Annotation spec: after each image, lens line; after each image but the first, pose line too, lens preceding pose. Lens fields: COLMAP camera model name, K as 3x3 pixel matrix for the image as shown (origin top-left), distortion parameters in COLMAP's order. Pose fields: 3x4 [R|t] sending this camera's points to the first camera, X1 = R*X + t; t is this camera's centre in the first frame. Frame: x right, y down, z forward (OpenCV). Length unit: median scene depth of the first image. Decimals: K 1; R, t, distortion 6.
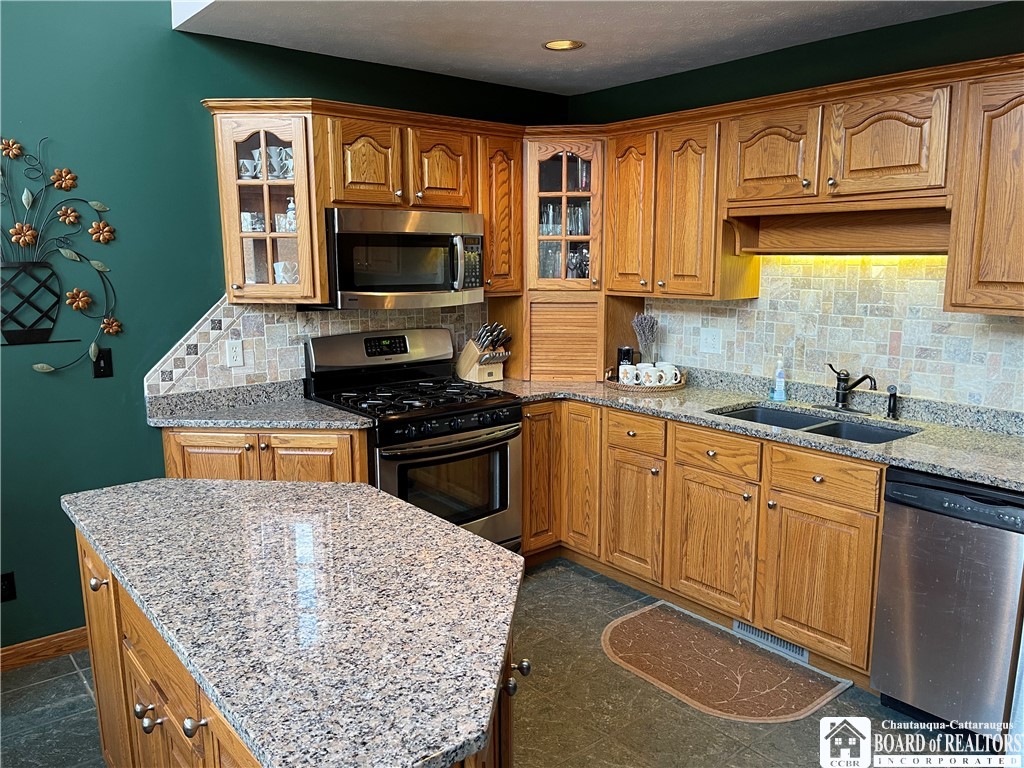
lens RADIAL K [[777.8, 0, 516.9], [0, 777.8, 382.3], [0, 0, 1]] dist [0.078757, -0.116067]
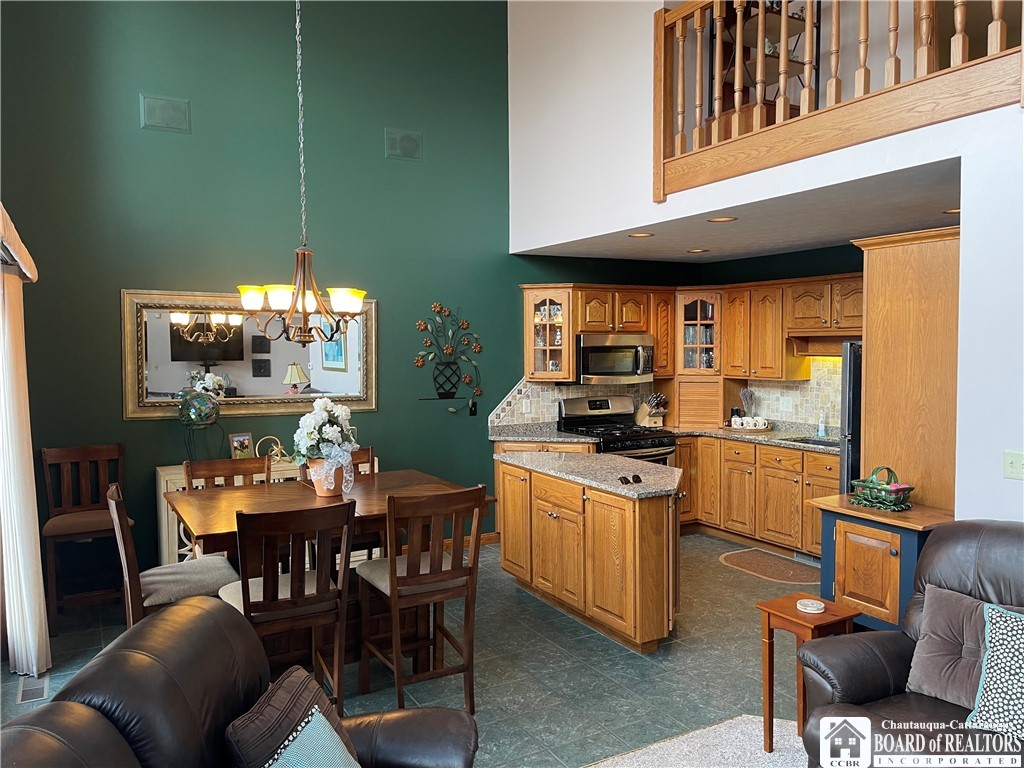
lens RADIAL K [[776.5, 0, 510.2], [0, 776.5, 385.5], [0, 0, 1]] dist [0.079284, -0.113466]
pose [[0.983202, 0.004336, -0.182467, -0.043461], [-0.024308, 0.993923, -0.107365, 0.123895], [0.180892, 0.109997, 0.977332, -0.943648]]
